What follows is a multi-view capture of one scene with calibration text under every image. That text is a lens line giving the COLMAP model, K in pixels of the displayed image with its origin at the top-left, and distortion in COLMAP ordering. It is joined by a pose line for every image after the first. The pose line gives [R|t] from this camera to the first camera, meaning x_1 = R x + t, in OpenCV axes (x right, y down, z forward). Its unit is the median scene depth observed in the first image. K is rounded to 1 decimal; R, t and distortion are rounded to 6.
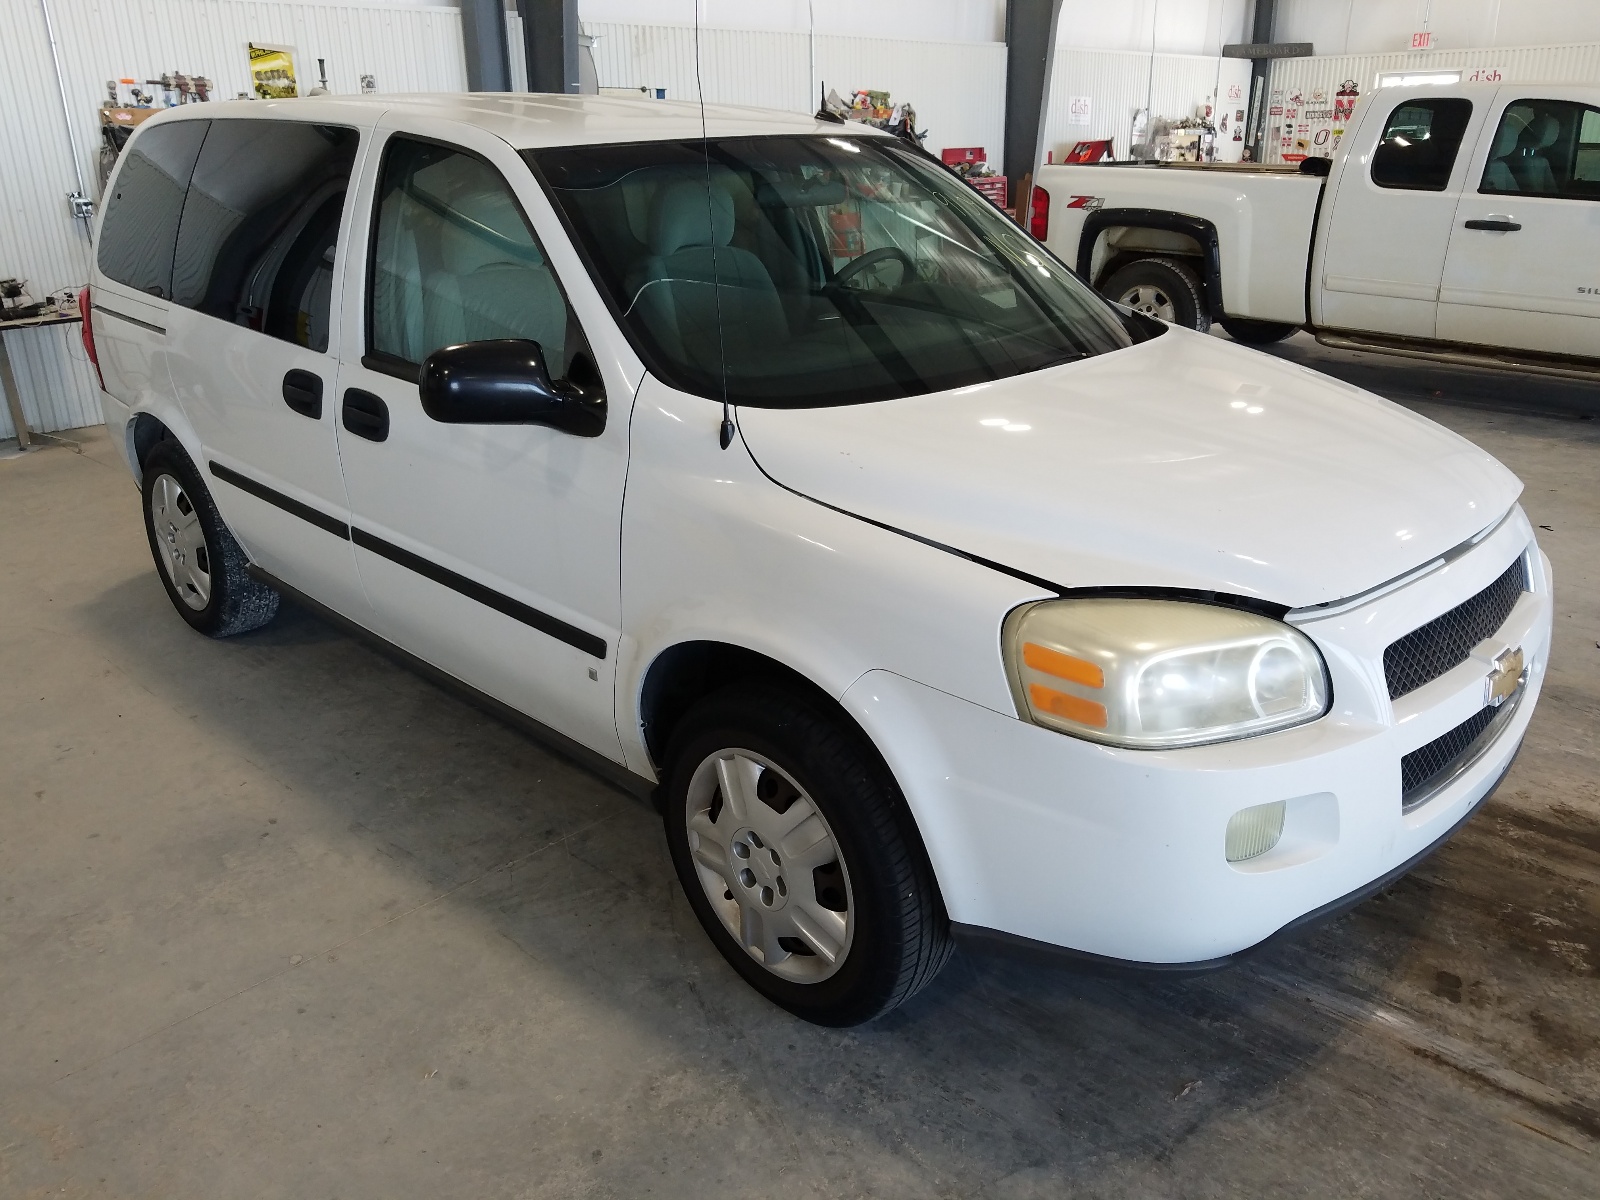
lens RADIAL K [[1260.0, 0, 800.1], [0, 1260.0, 602.7], [0, 0, 1]] dist [-0.001597, -0.002687]
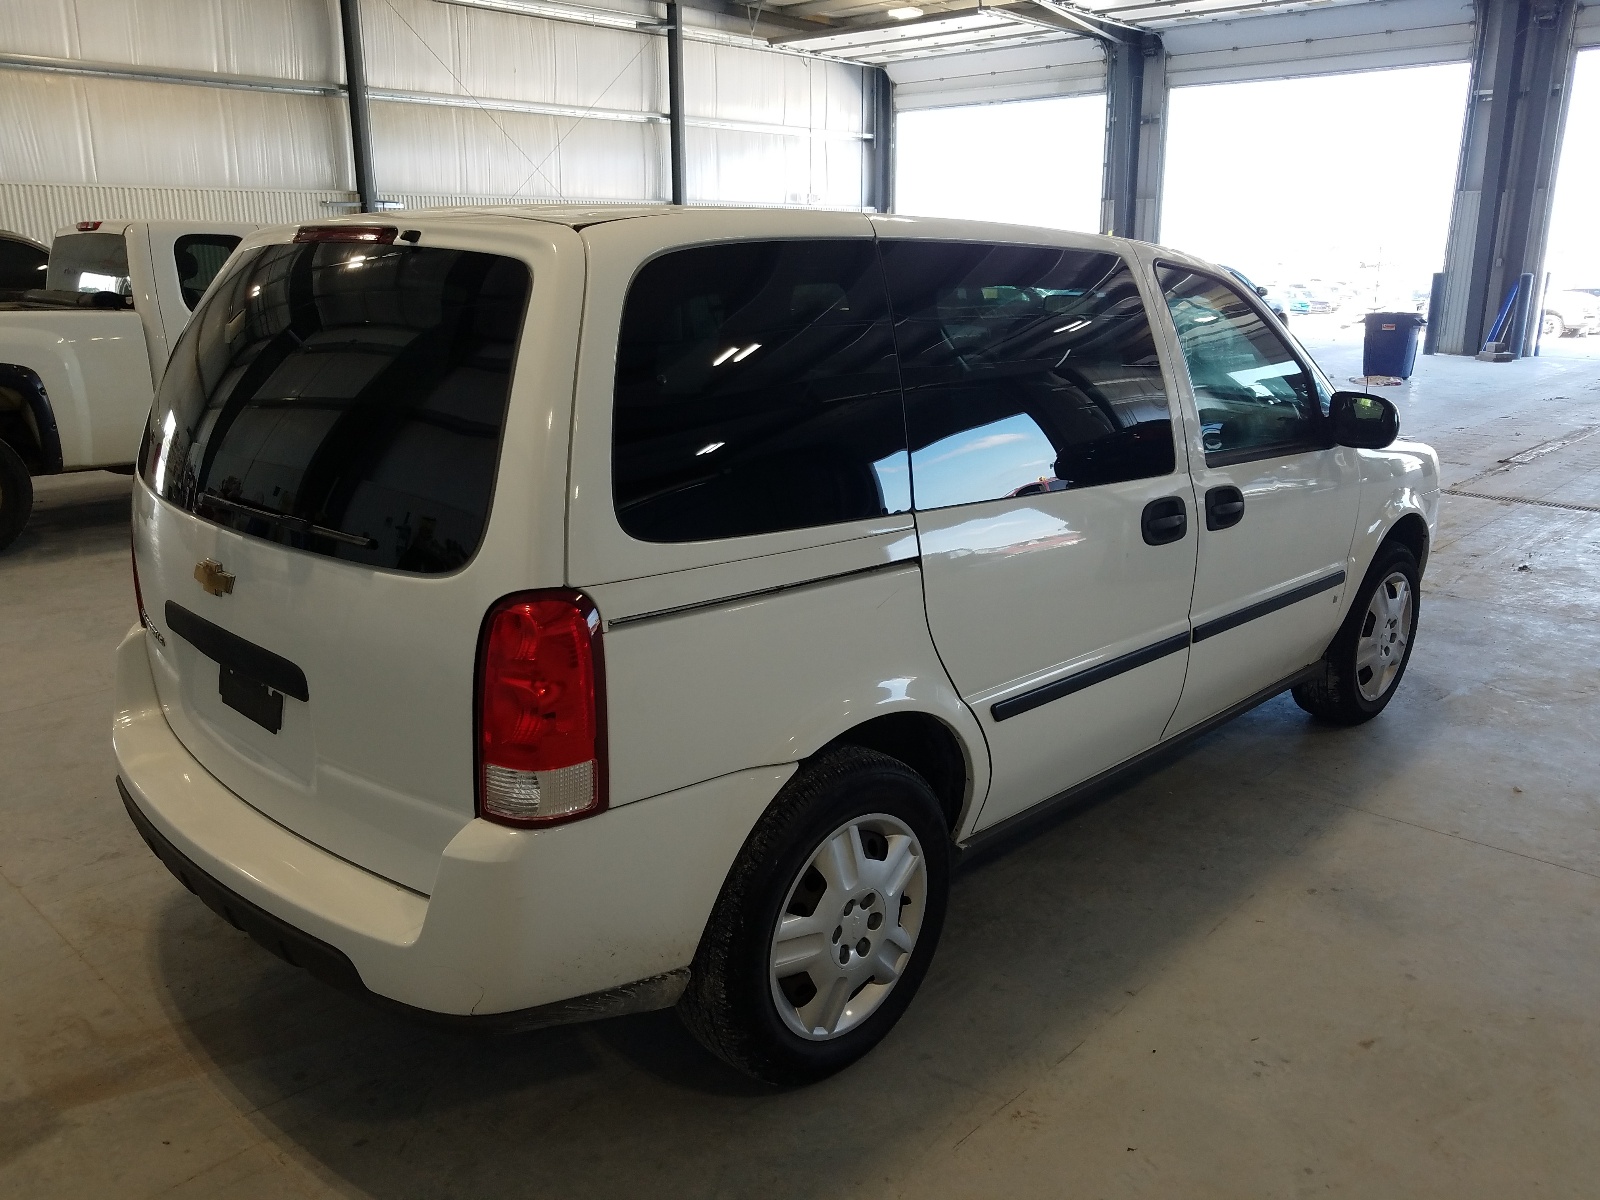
lens RADIAL K [[1260.0, 0, 798.4], [0, 1260.0, 597.5], [0, 0, 1]] dist [-0.001597, -0.002687]
pose [[0.000225, -0.254829, 0.966986, -1.334005], [0.353524, 0.904564, 0.238296, -0.440743], [-0.935426, 0.341799, 0.090291, 1.179807]]
